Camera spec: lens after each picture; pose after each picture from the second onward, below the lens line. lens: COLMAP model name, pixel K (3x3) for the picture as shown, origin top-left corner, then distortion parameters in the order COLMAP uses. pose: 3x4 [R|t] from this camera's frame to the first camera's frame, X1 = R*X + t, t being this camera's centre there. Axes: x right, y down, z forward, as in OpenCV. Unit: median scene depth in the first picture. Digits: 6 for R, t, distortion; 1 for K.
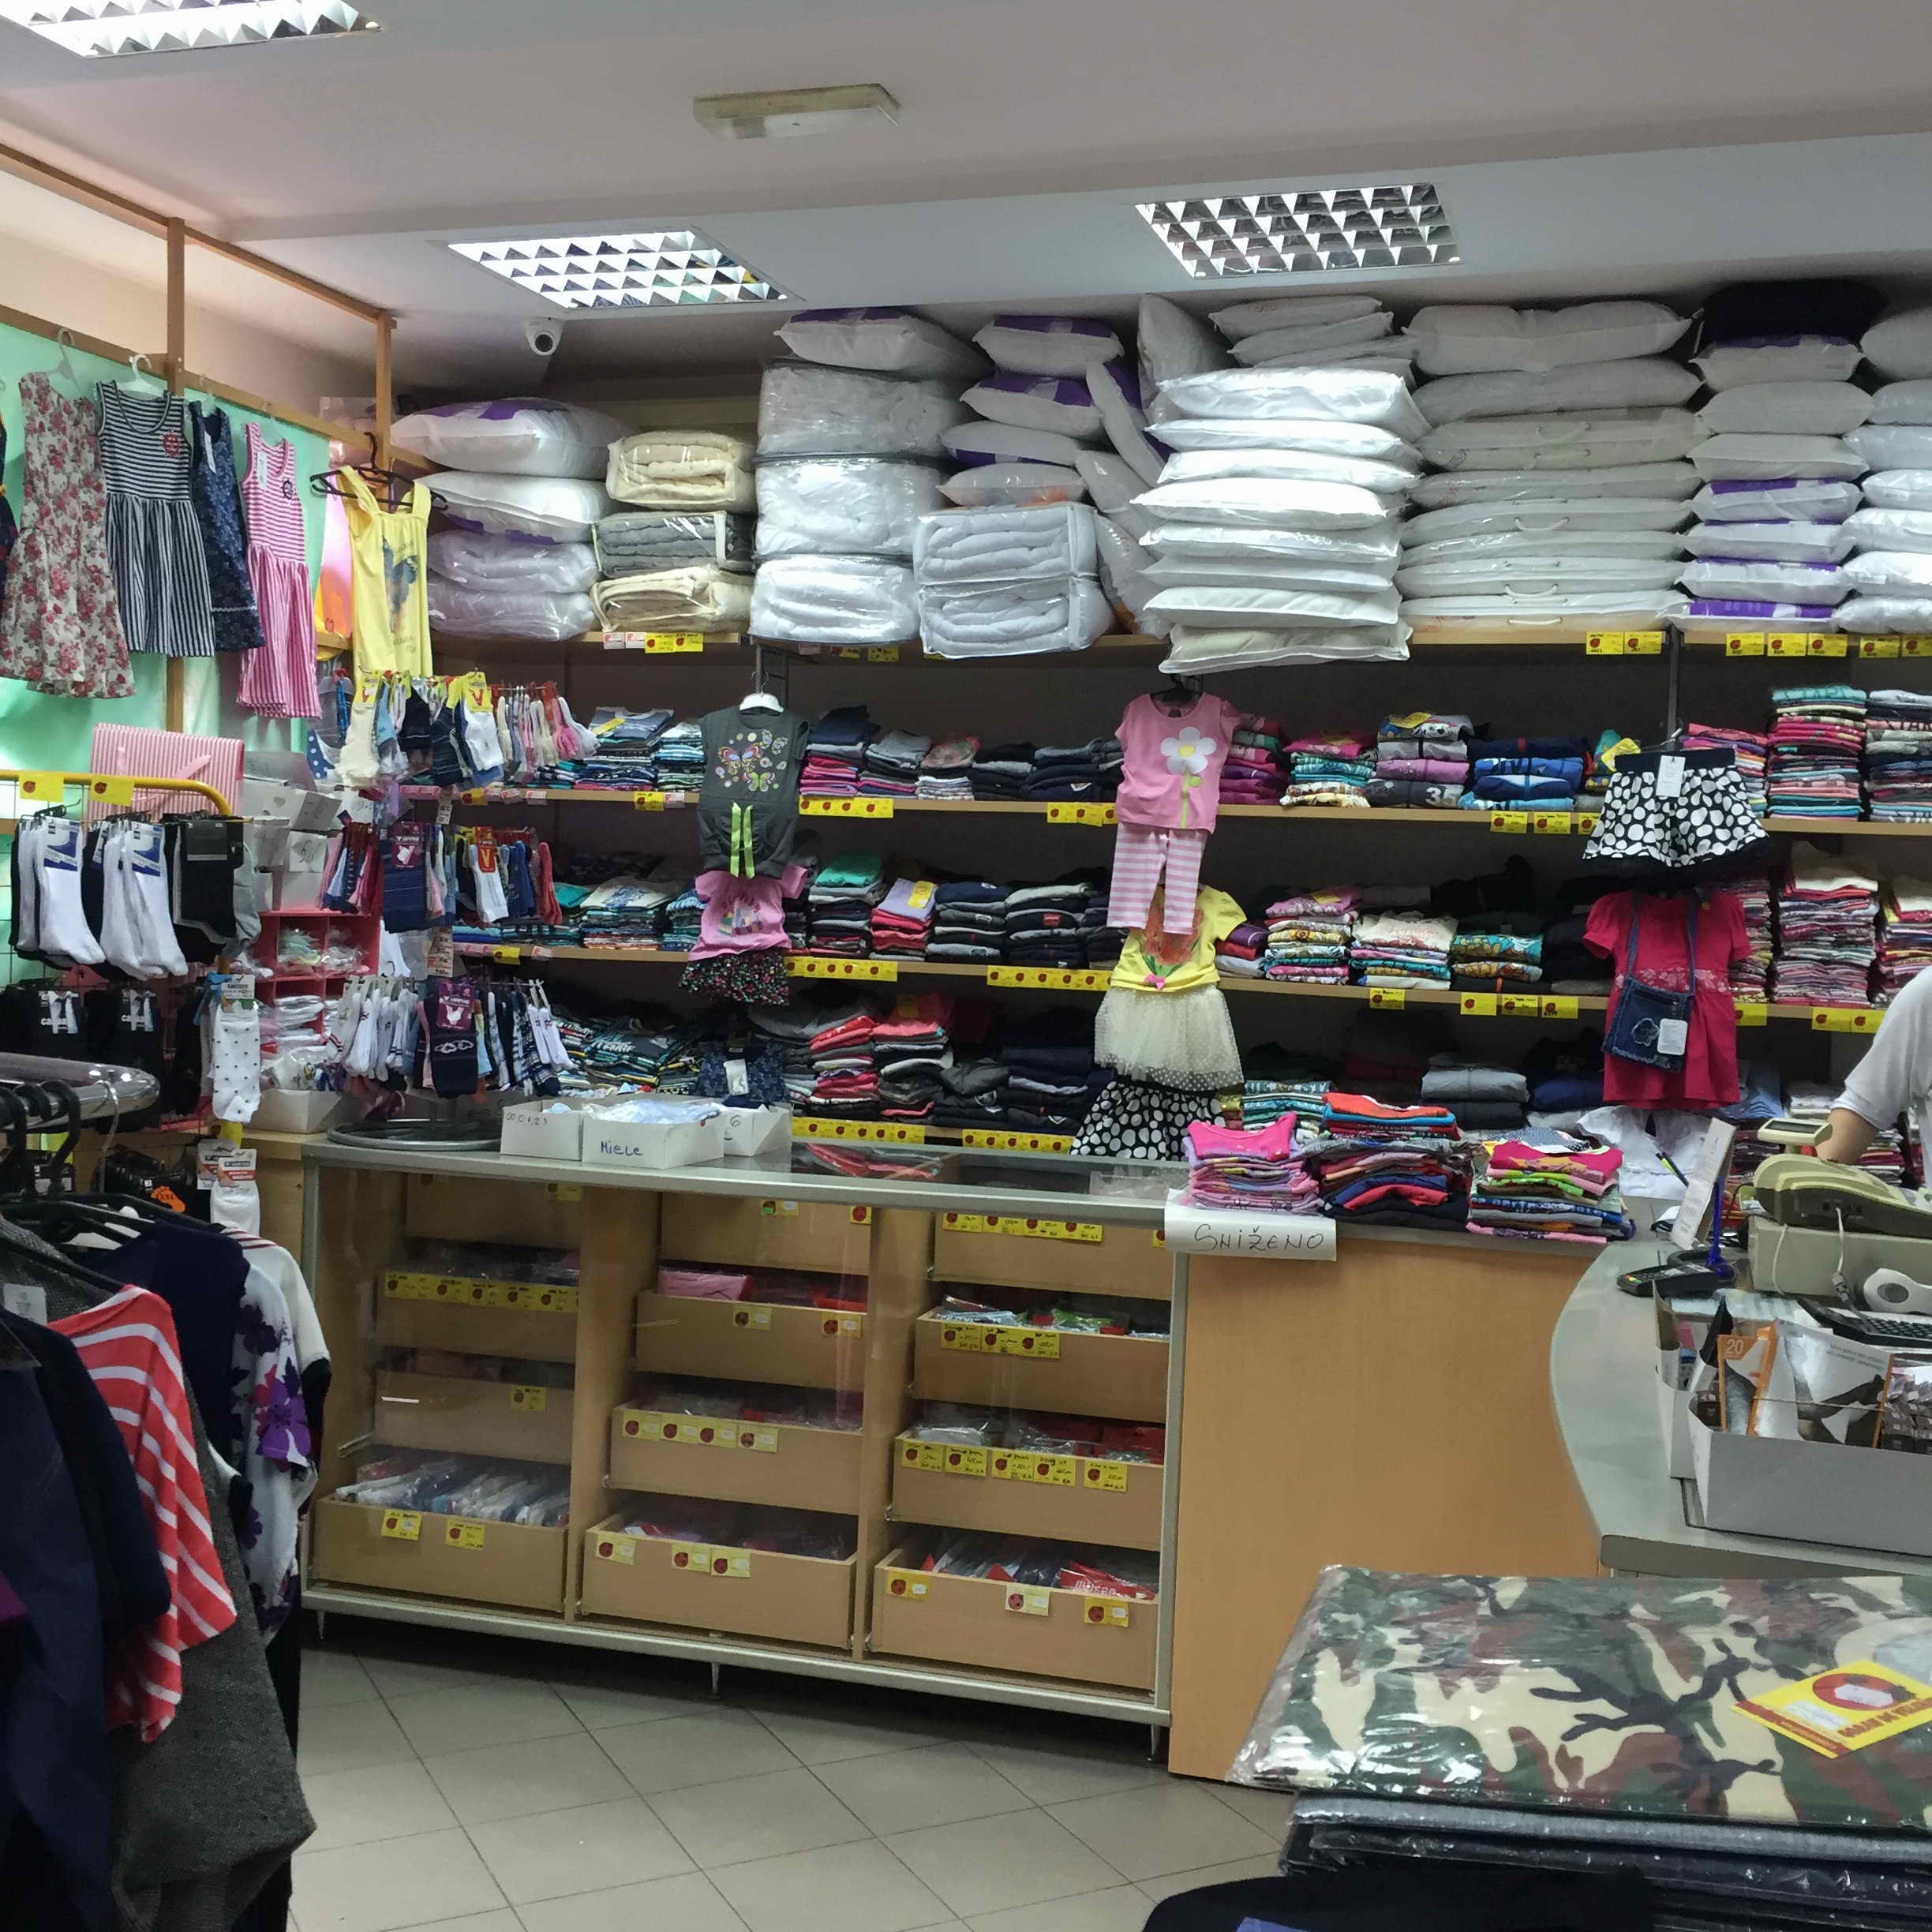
lens RADIAL K [[2212.5, 0, 966.0], [0, 2212.5, 966.0], [0, 0, 1]] dist [0.112785, -0.171750]
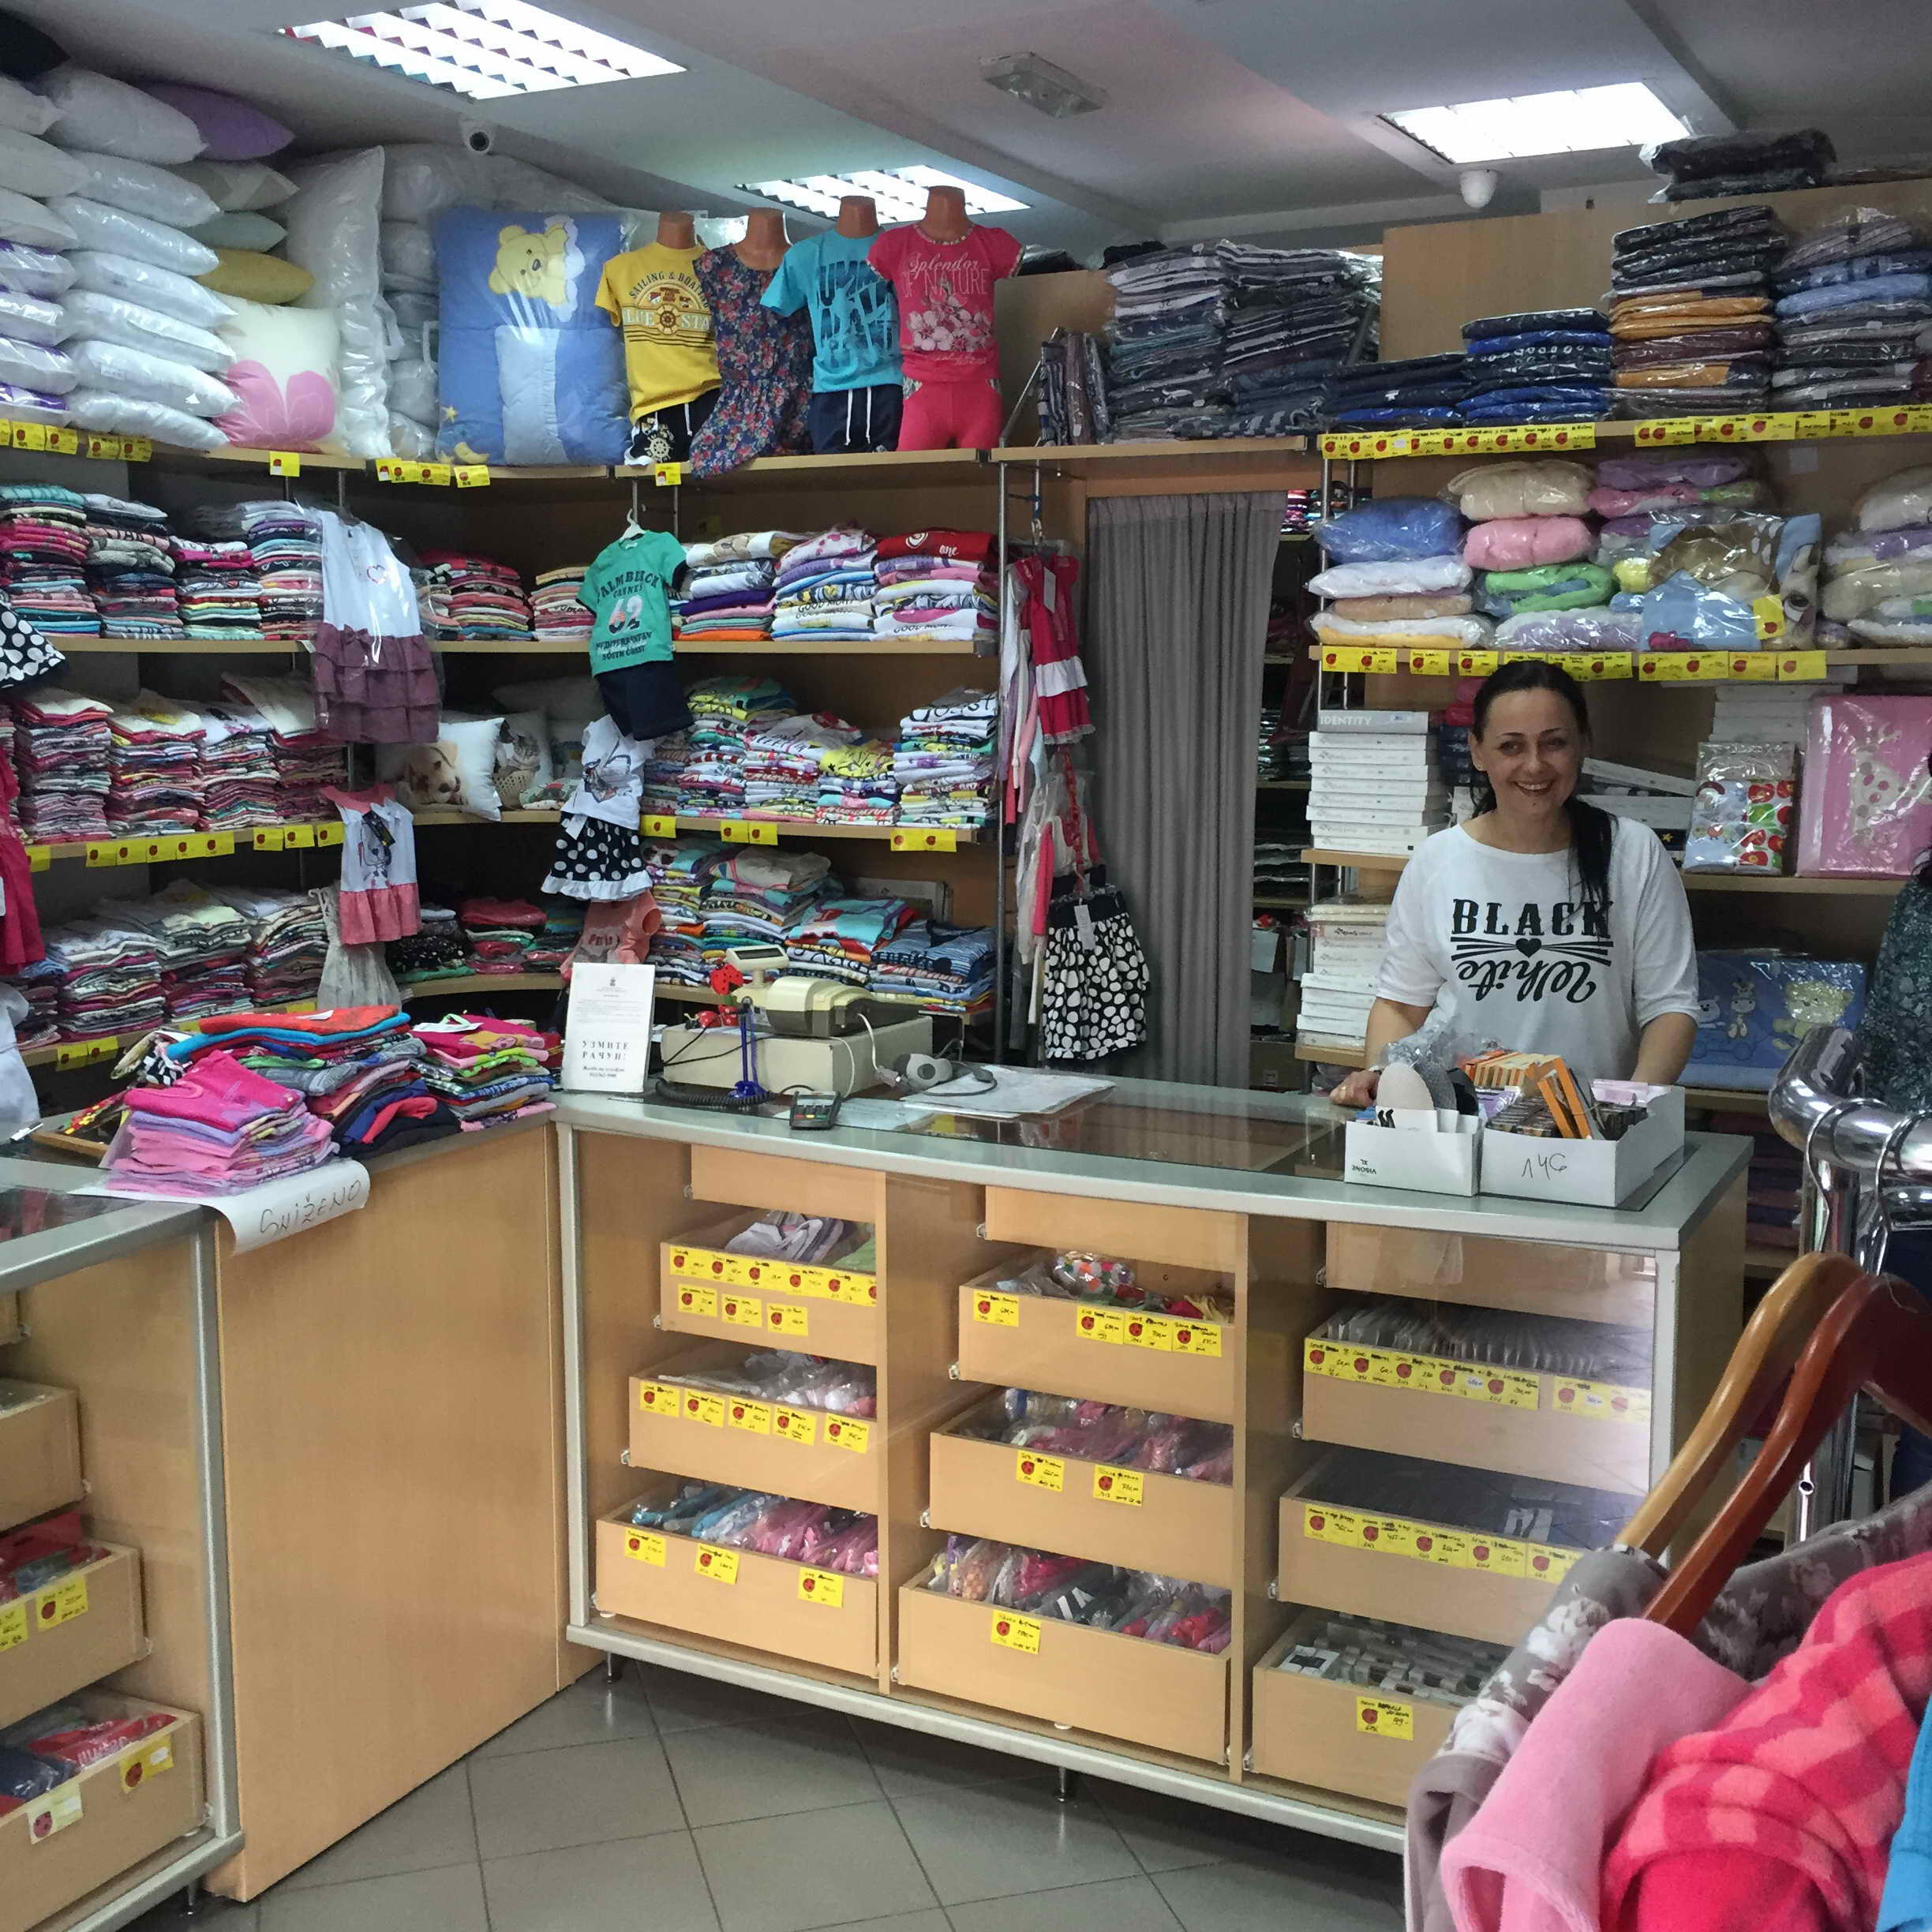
lens RADIAL K [[2212.5, 0, 966.0], [0, 2212.5, 966.0], [0, 0, 1]] dist [0.112785, -0.171750]
pose [[0.189631, -0.165688, 0.967775, -0.453007], [0.047031, 0.986060, 0.159603, -0.062009], [-0.980728, 0.015250, 0.194780, 0.471127]]
